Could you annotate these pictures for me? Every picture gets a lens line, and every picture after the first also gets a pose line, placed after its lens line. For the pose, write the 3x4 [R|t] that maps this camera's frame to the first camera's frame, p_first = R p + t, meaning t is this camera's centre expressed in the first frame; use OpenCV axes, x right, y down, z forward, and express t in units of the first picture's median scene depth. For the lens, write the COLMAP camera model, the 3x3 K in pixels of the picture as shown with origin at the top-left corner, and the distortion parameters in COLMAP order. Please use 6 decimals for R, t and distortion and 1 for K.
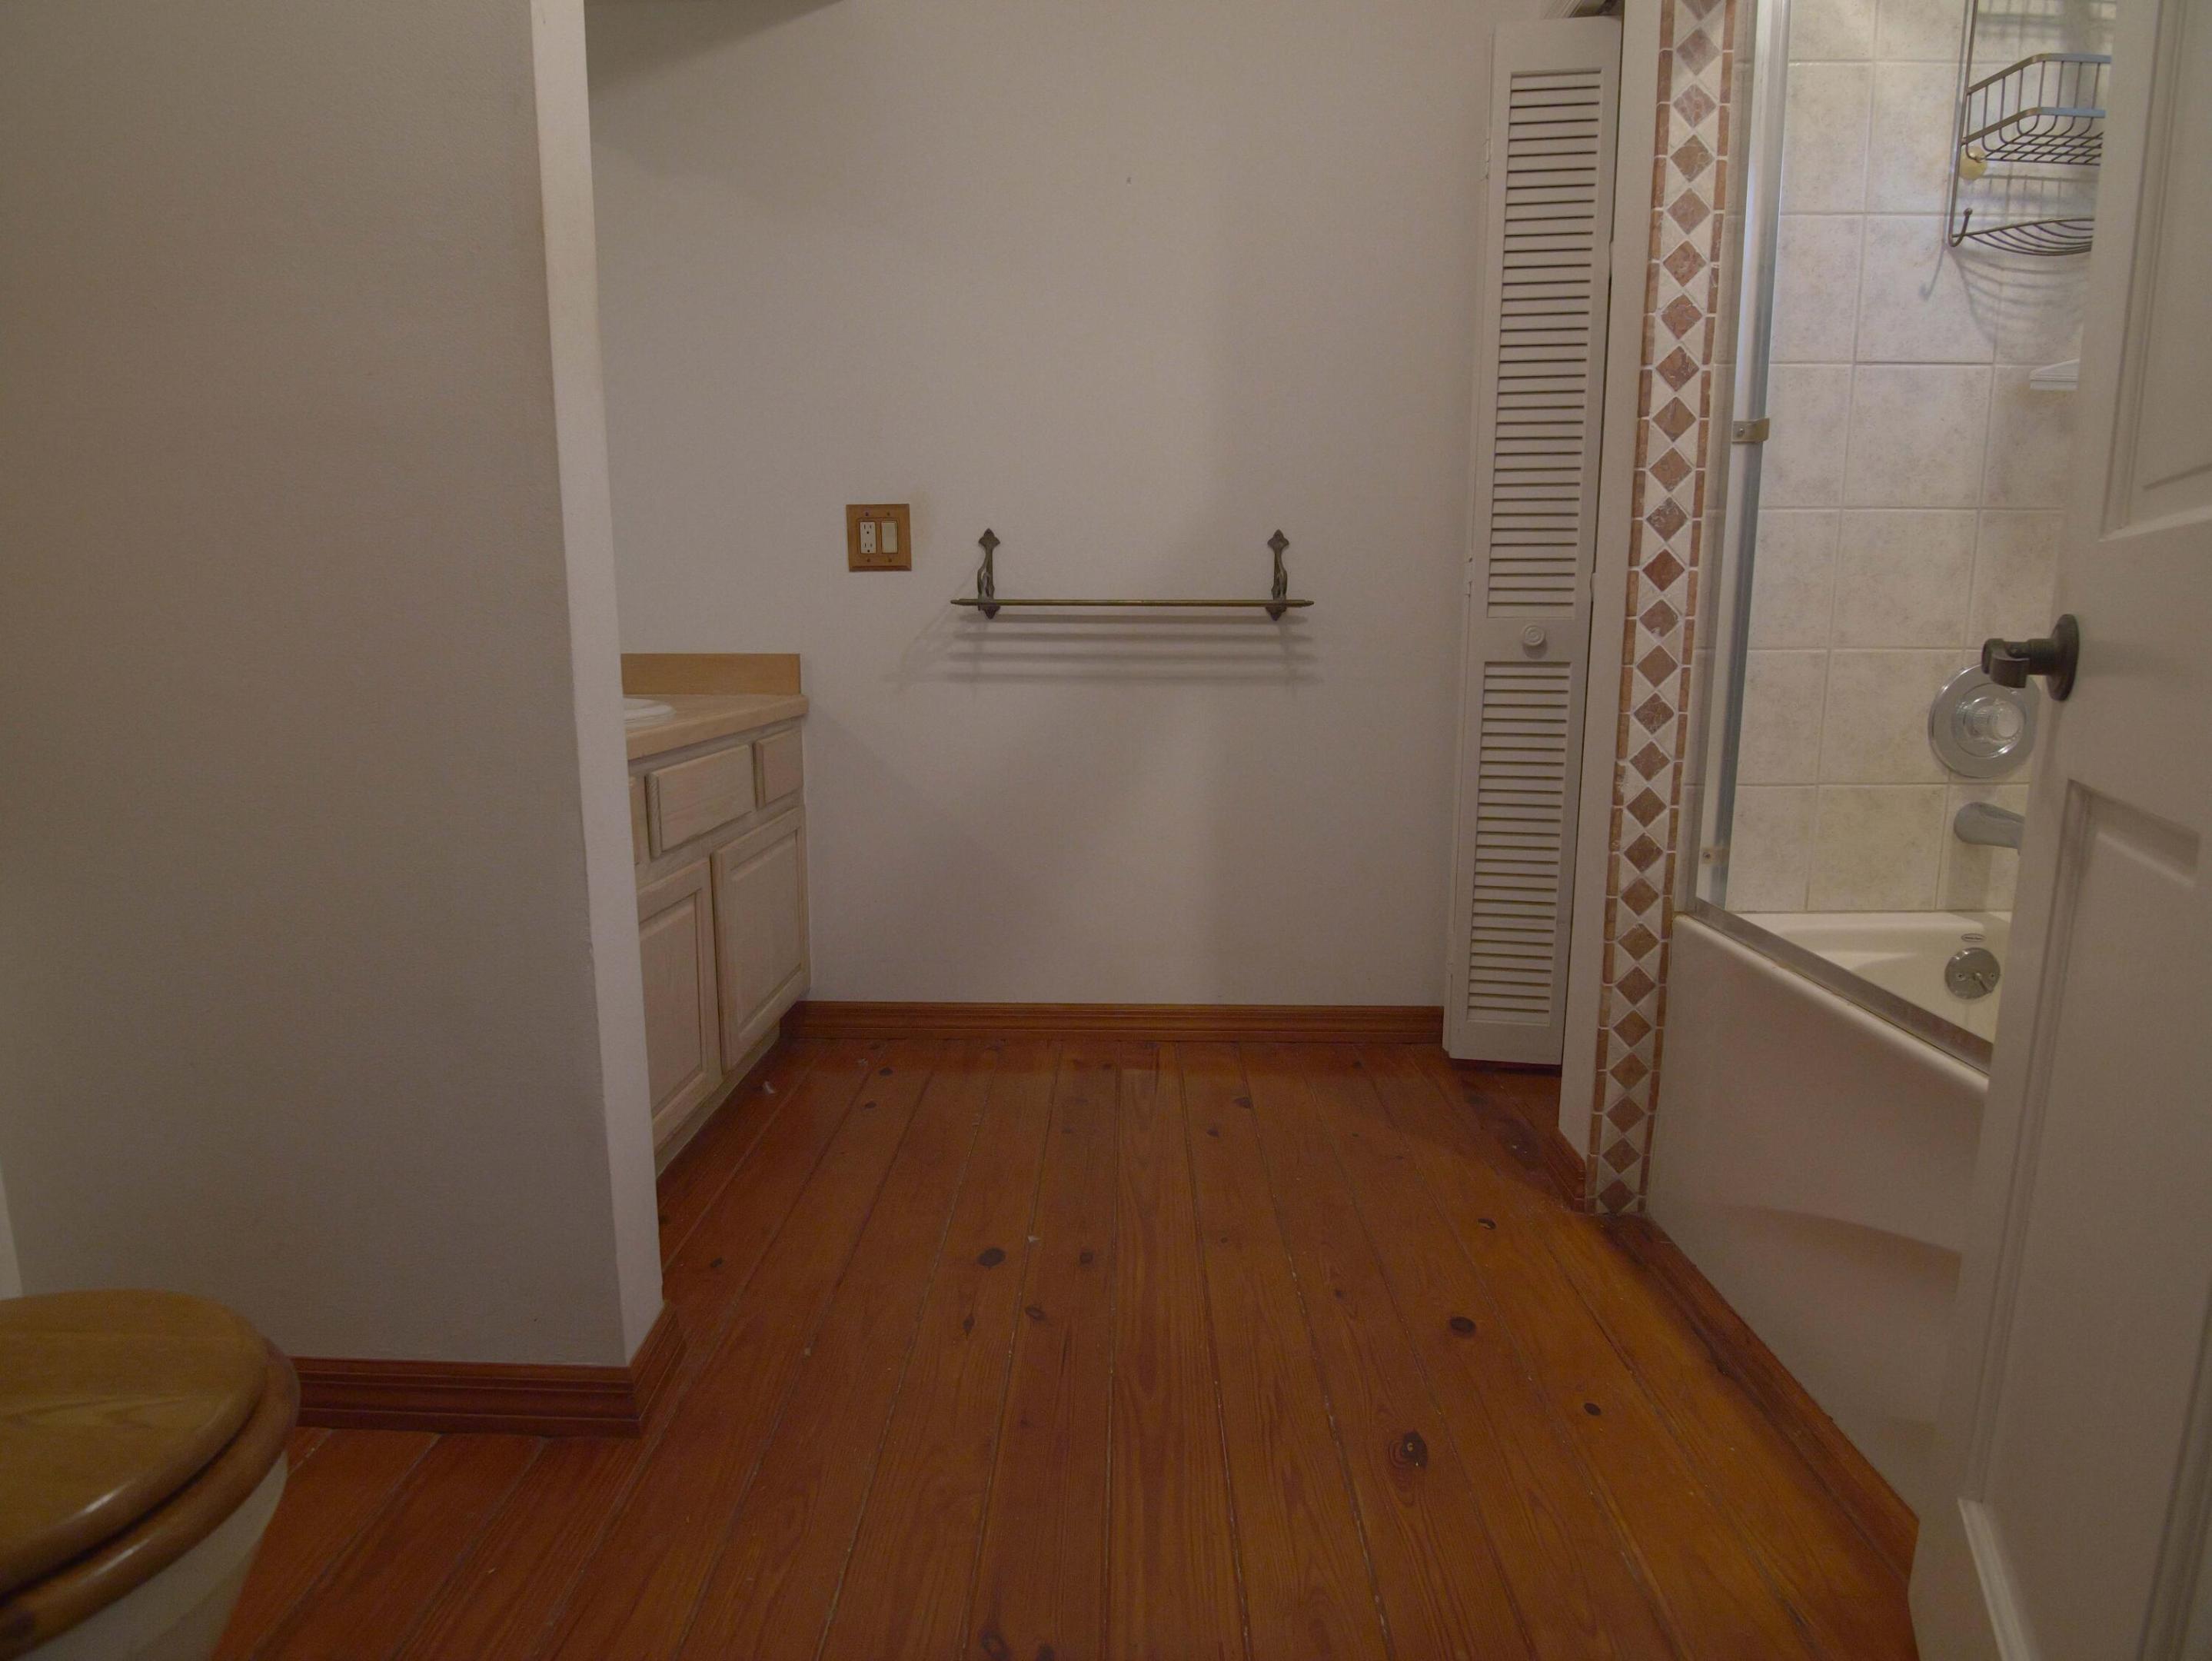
lens RADIAL K [[1104.6, 0, 1099.8], [0, 1104.6, 790.5], [0, 0, 1]] dist [-0.015313, 0.000730]
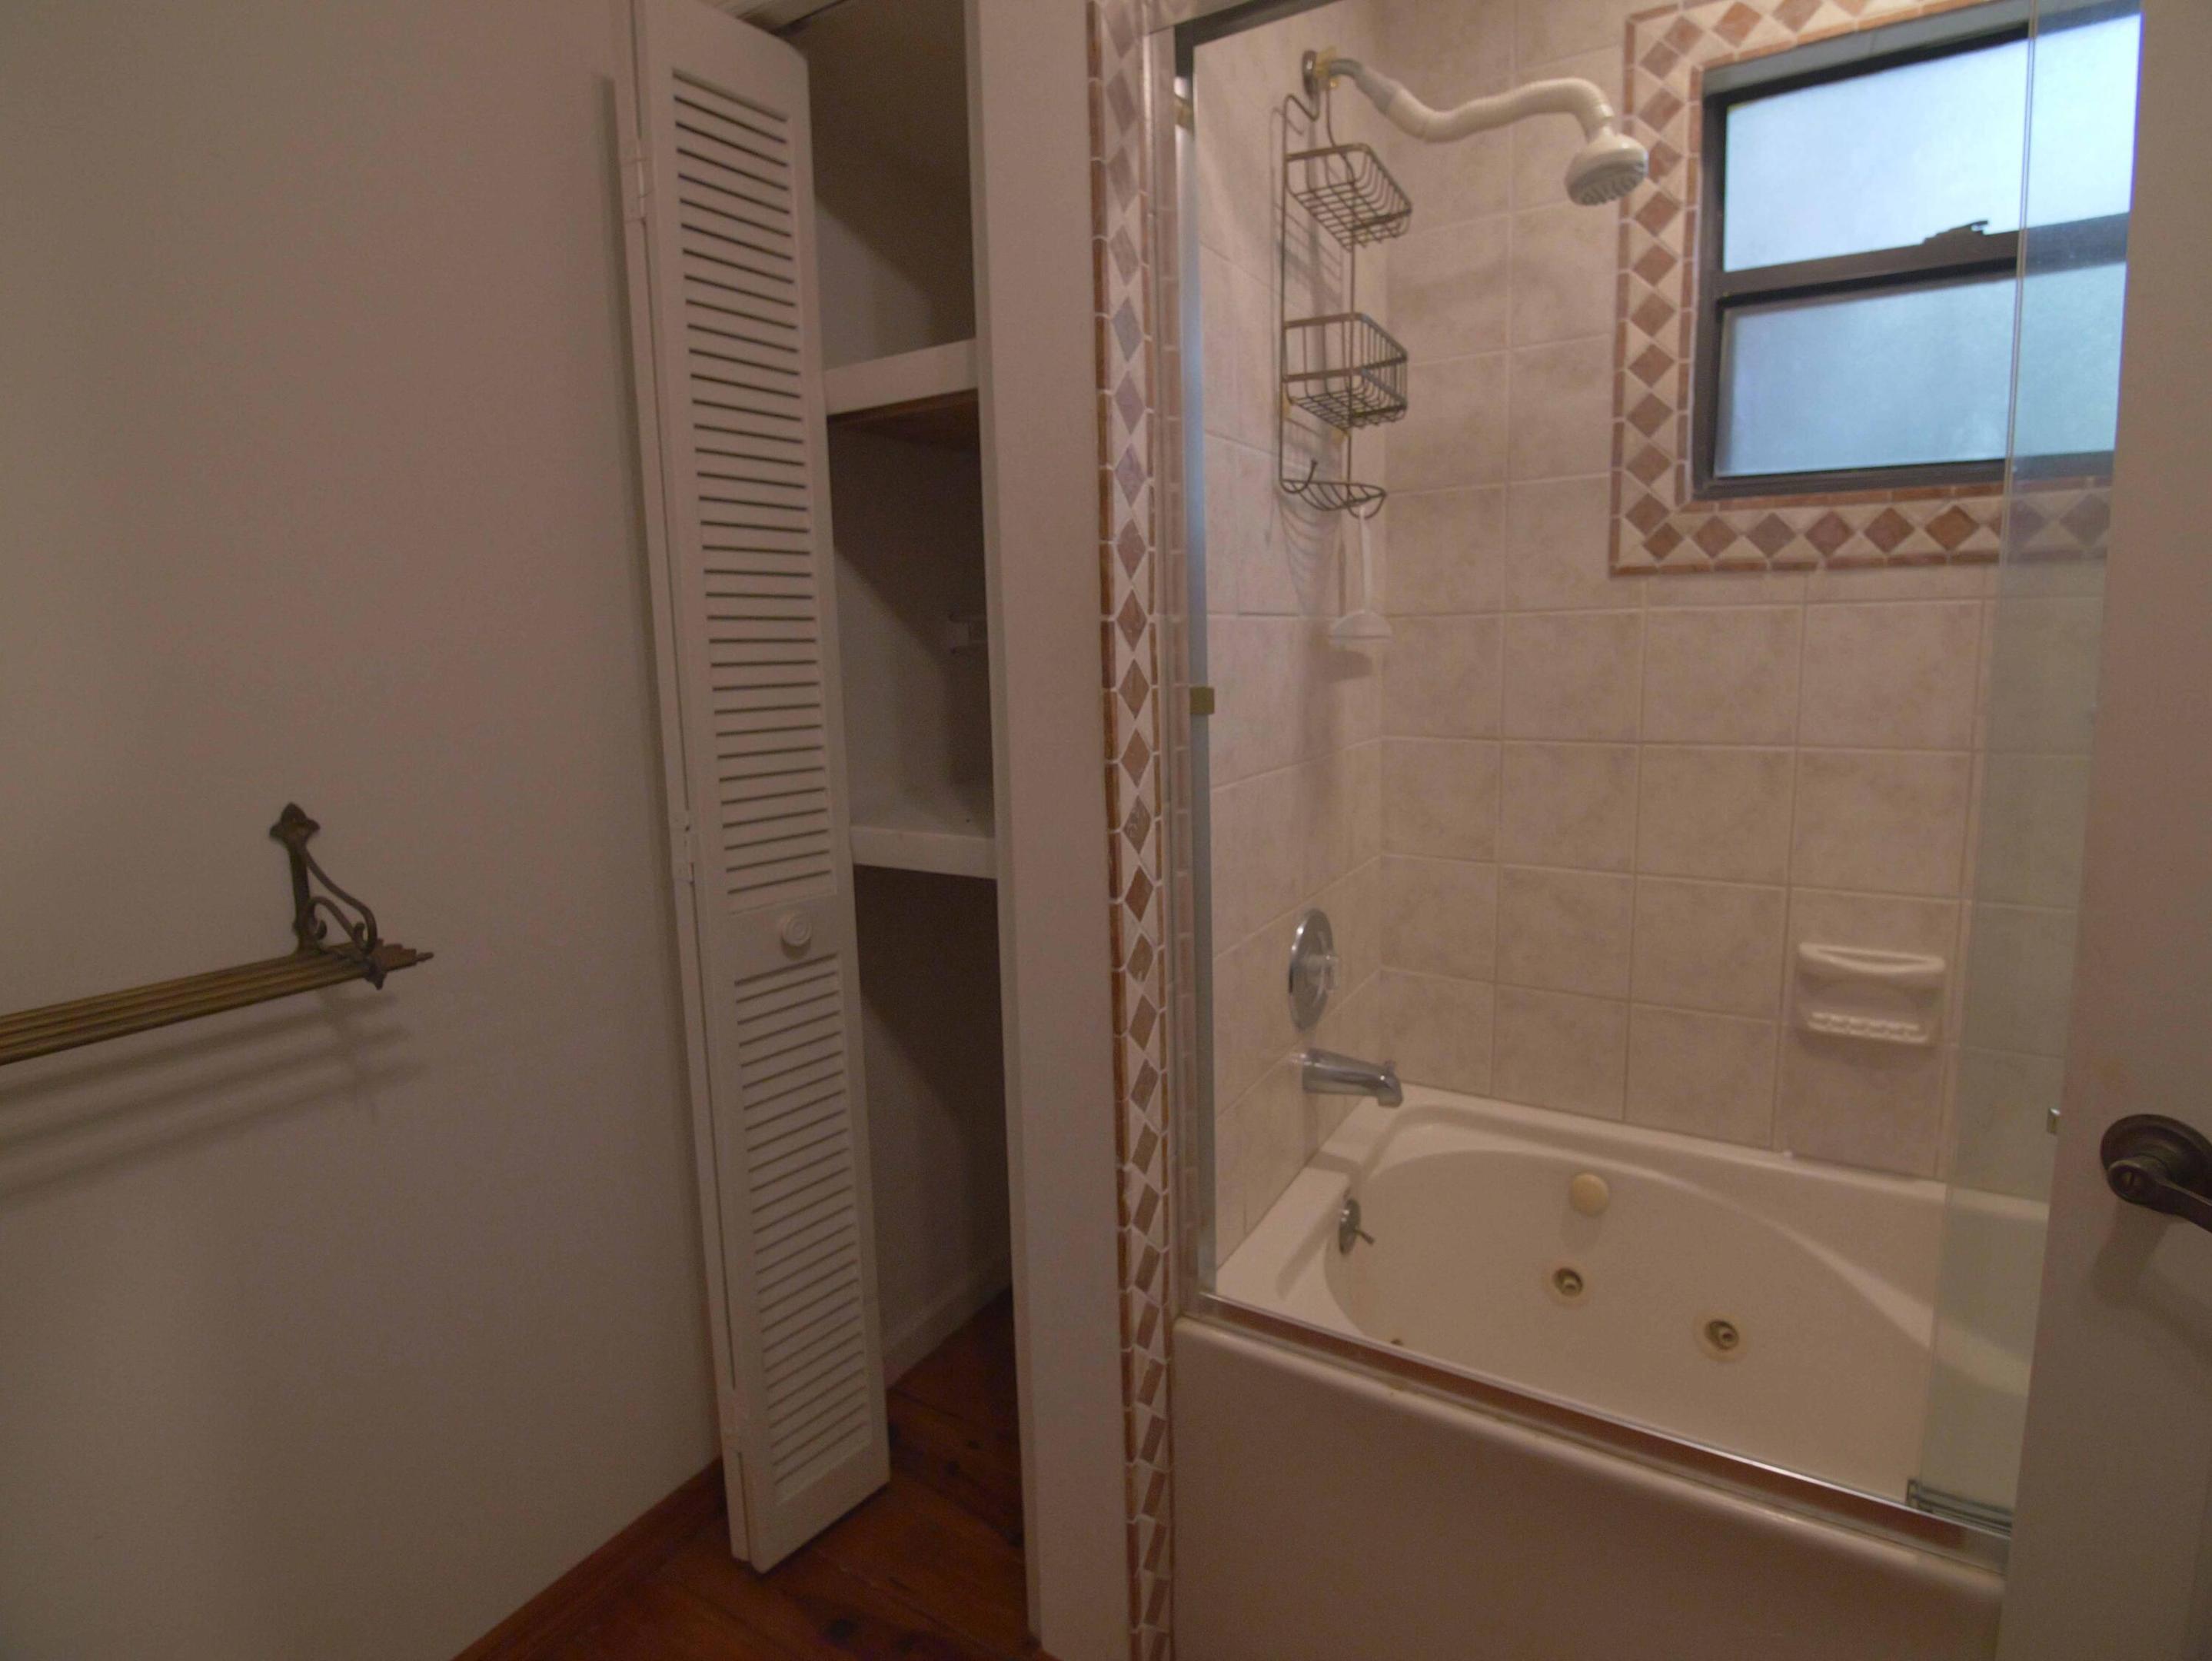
lens RADIAL K [[1104.6, 0, 1099.8], [0, 1104.6, 790.5], [0, 0, 1]] dist [-0.015313, 0.000730]
pose [[0.505010, -0.127925, 0.853581, -0.104670], [0.155514, 0.986256, 0.055801, -0.313262], [-0.848988, 0.104564, 0.517963, 0.649136]]
